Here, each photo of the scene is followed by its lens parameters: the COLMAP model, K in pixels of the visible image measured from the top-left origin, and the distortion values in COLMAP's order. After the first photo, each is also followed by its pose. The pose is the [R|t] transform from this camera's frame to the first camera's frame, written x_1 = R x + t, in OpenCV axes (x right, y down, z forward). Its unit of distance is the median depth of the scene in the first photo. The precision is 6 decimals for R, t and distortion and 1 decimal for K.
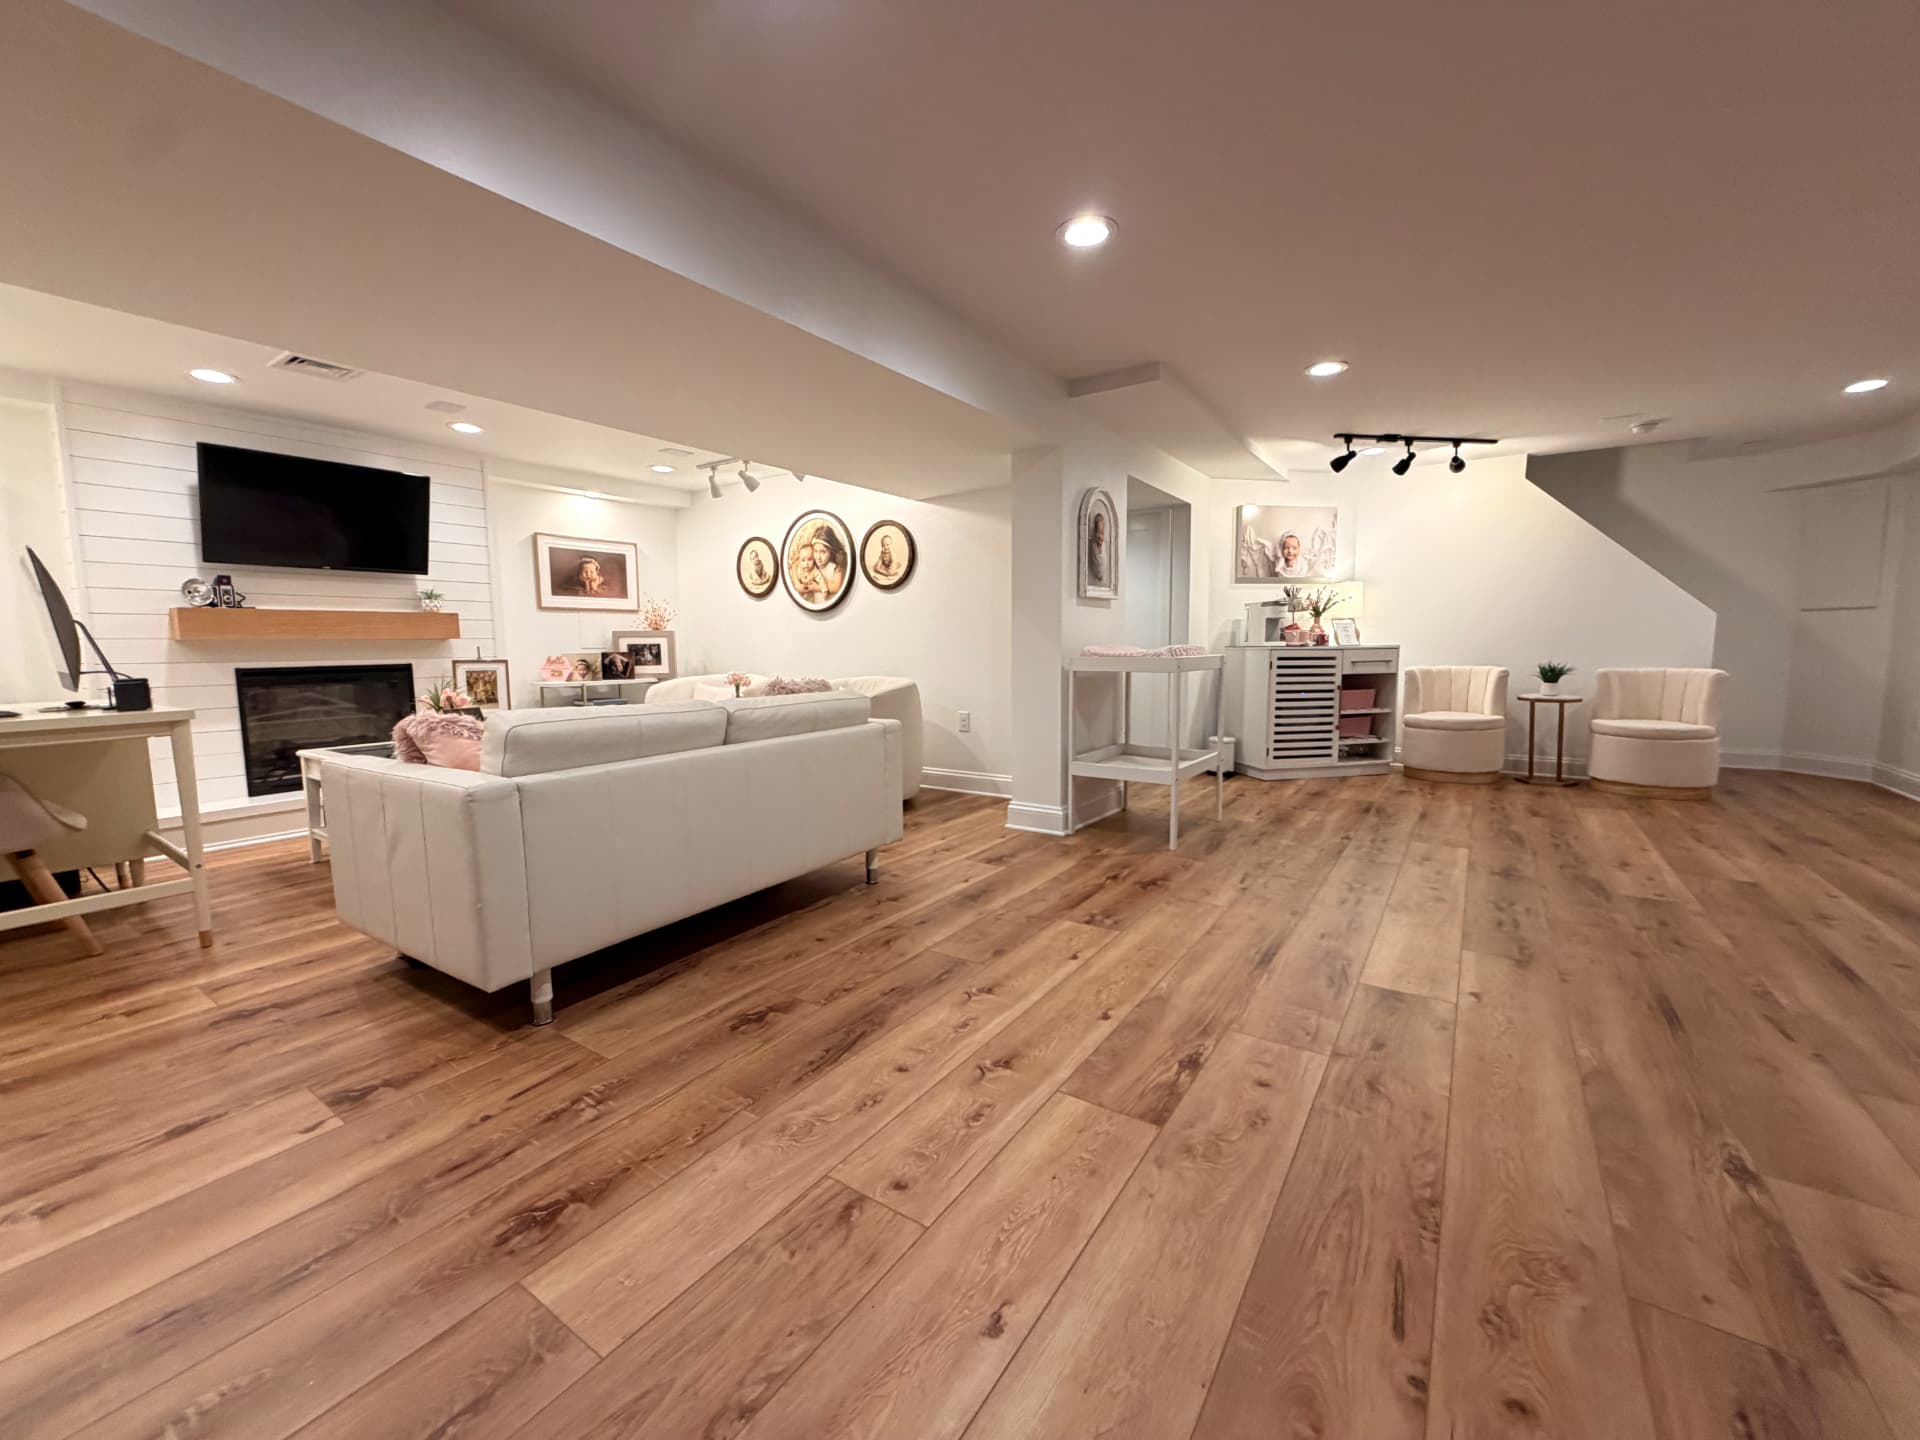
lens RADIAL K [[763.4, 0, 953.6], [0, 763.4, 724.2], [0, 0, 1]] dist [-0.001220, 0.000421]
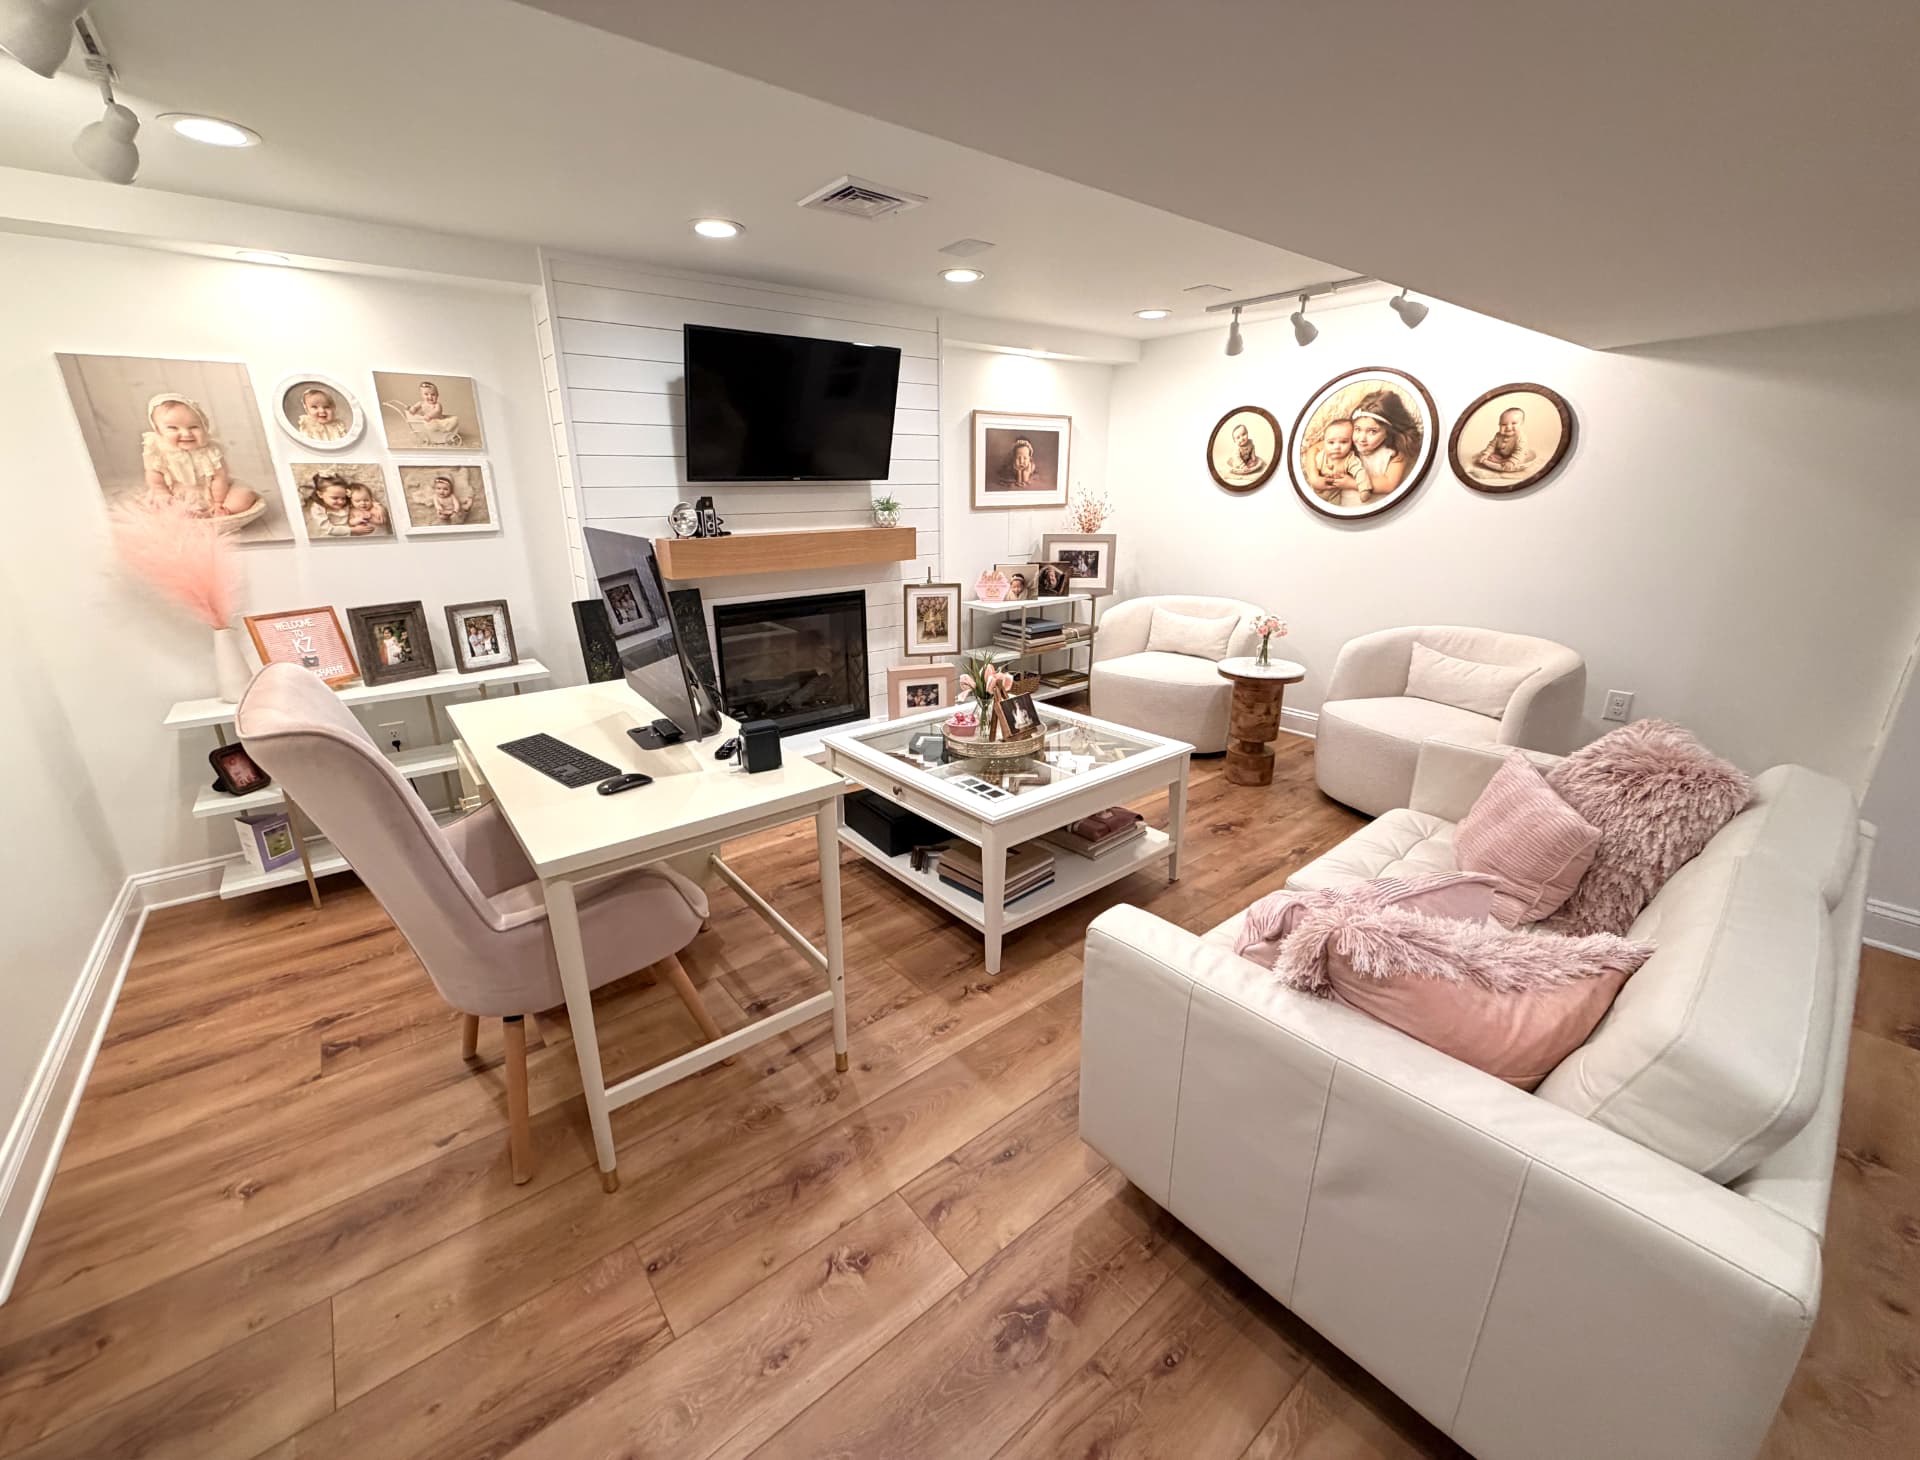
lens RADIAL K [[772.7, 0, 941.4], [0, 772.7, 733.5], [0, 0, 1]] dist [-0.000383, 0.000098]
pose [[0.955771, 0.094960, -0.278361, -0.353640], [-0.034194, 0.975902, 0.215512, -0.103579], [0.292118, -0.196462, 0.935986, 0.187830]]
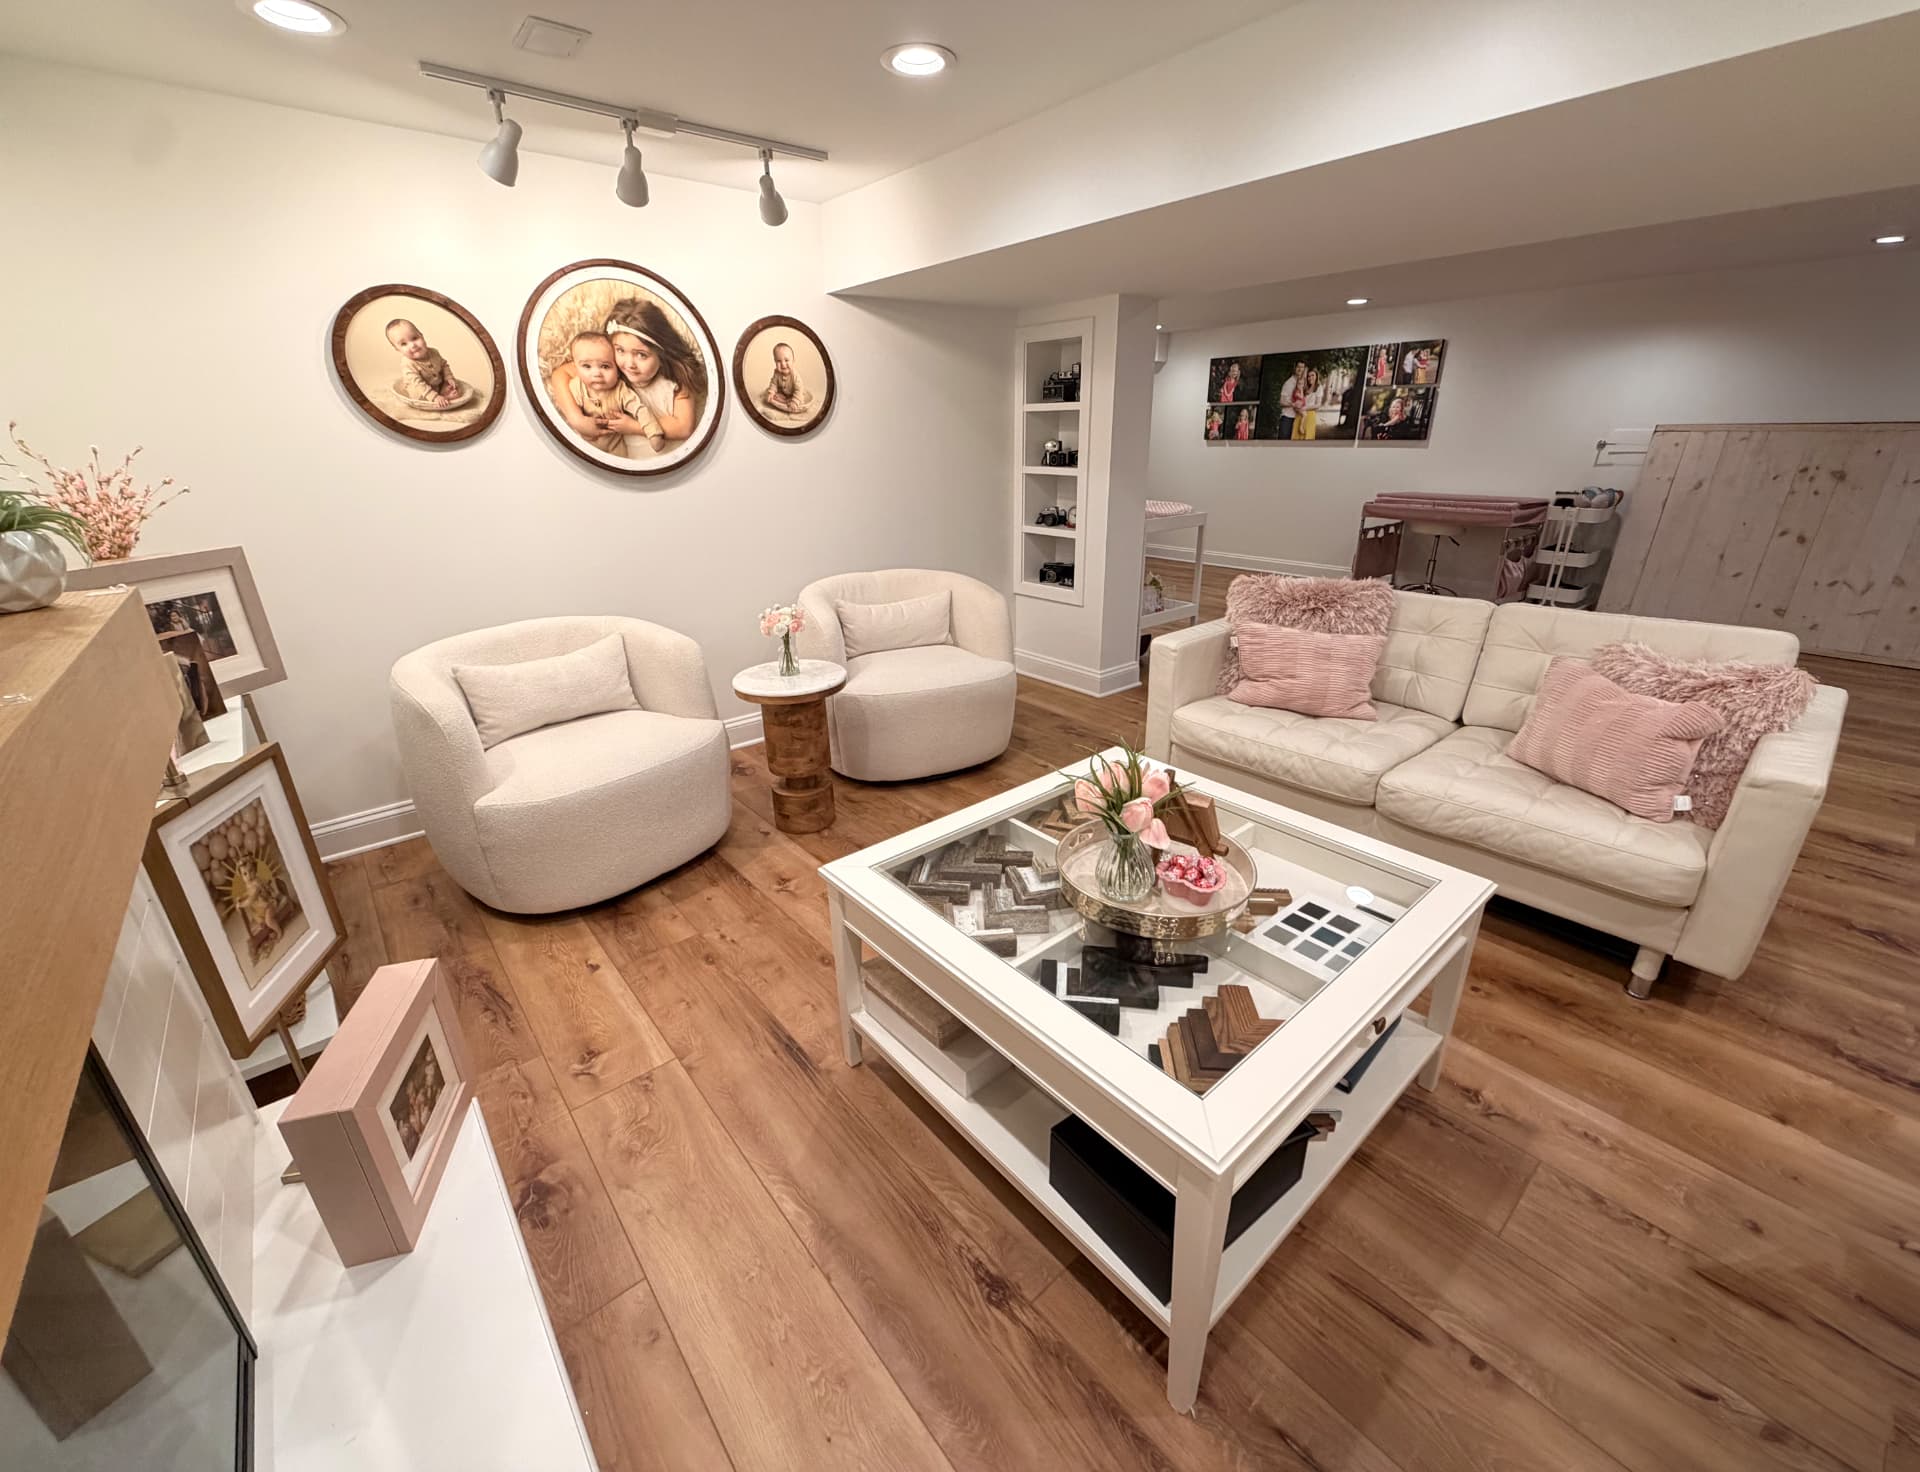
lens RADIAL K [[782.8, 0, 975.4], [0, 782.8, 738.3], [0, 0, 1]] dist [-0.000563, 0.000153]
pose [[0.256492, -0.348962, 0.901353, -0.745304], [0.114058, 0.936962, 0.330292, -0.142439], [-0.959793, 0.018089, 0.280125, 0.693934]]
